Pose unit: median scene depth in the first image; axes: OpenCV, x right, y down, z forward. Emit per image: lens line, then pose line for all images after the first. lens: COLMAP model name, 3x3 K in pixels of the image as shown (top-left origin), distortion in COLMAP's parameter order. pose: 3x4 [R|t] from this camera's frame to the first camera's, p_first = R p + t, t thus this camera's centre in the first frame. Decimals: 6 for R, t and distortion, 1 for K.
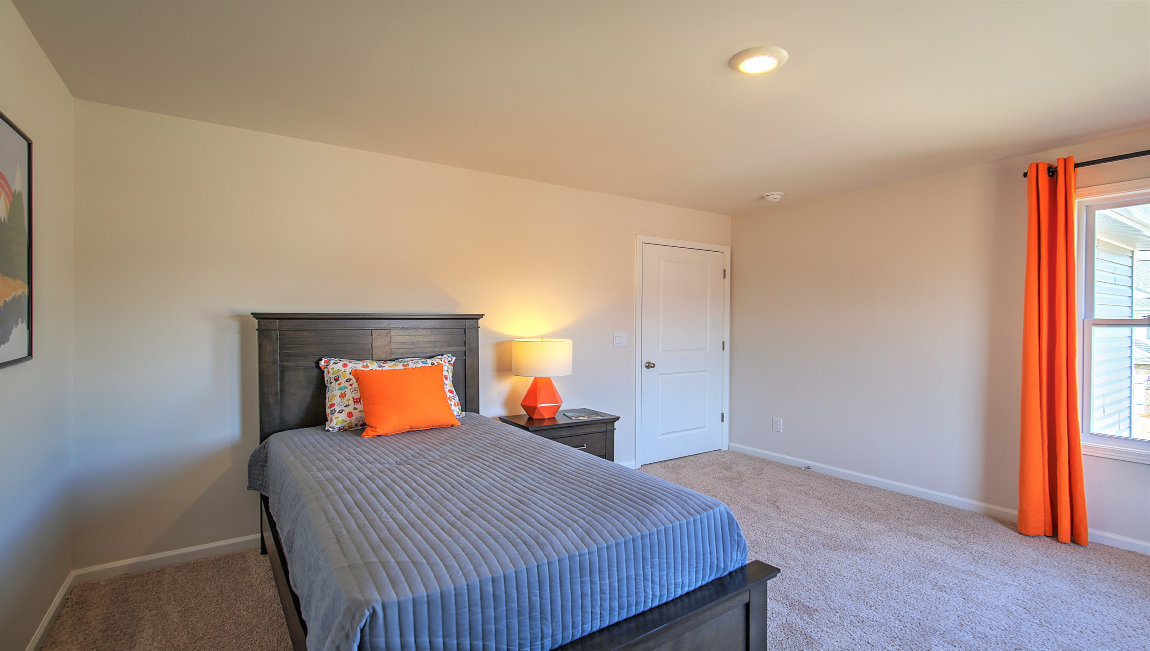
lens RADIAL K [[505.1, 0, 575.0], [0, 505.1, 325.5], [0, 0, 1]] dist [0.001376, -0.000106]
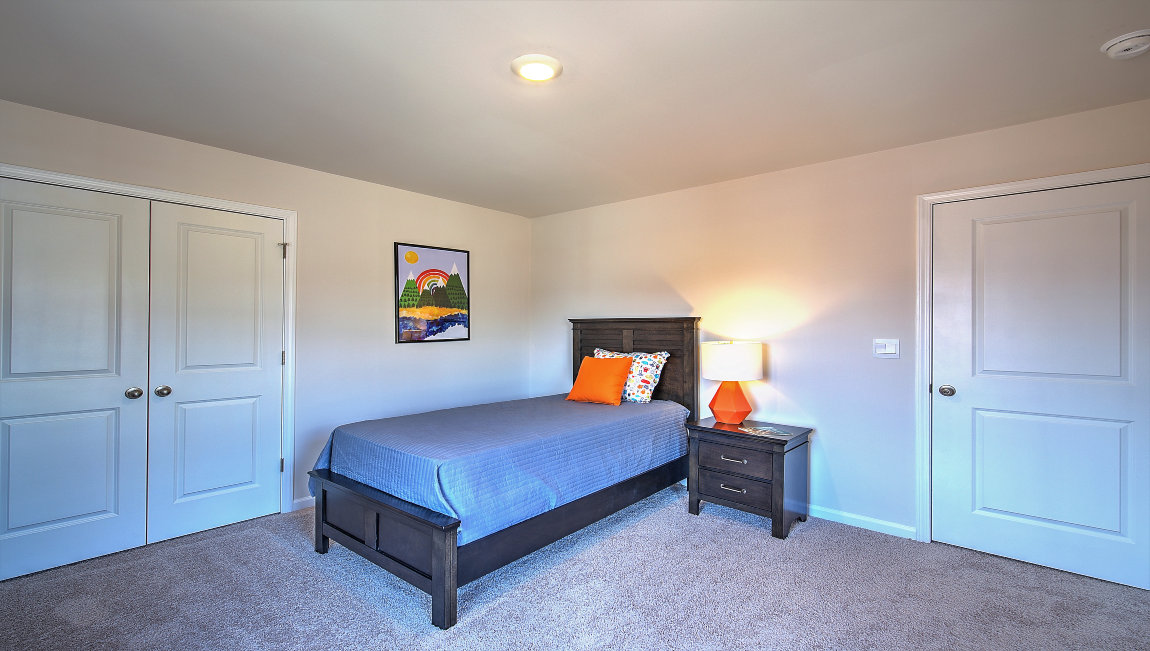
lens RADIAL K [[505.1, 0, 575.0], [0, 505.1, 325.5], [0, 0, 1]] dist [0.001376, -0.000106]
pose [[0.280700, -0.001653, -0.959794, 0.765860], [-0.007067, 0.999968, -0.003789, 0.001077], [0.959769, 0.007846, 0.280680, 0.443328]]
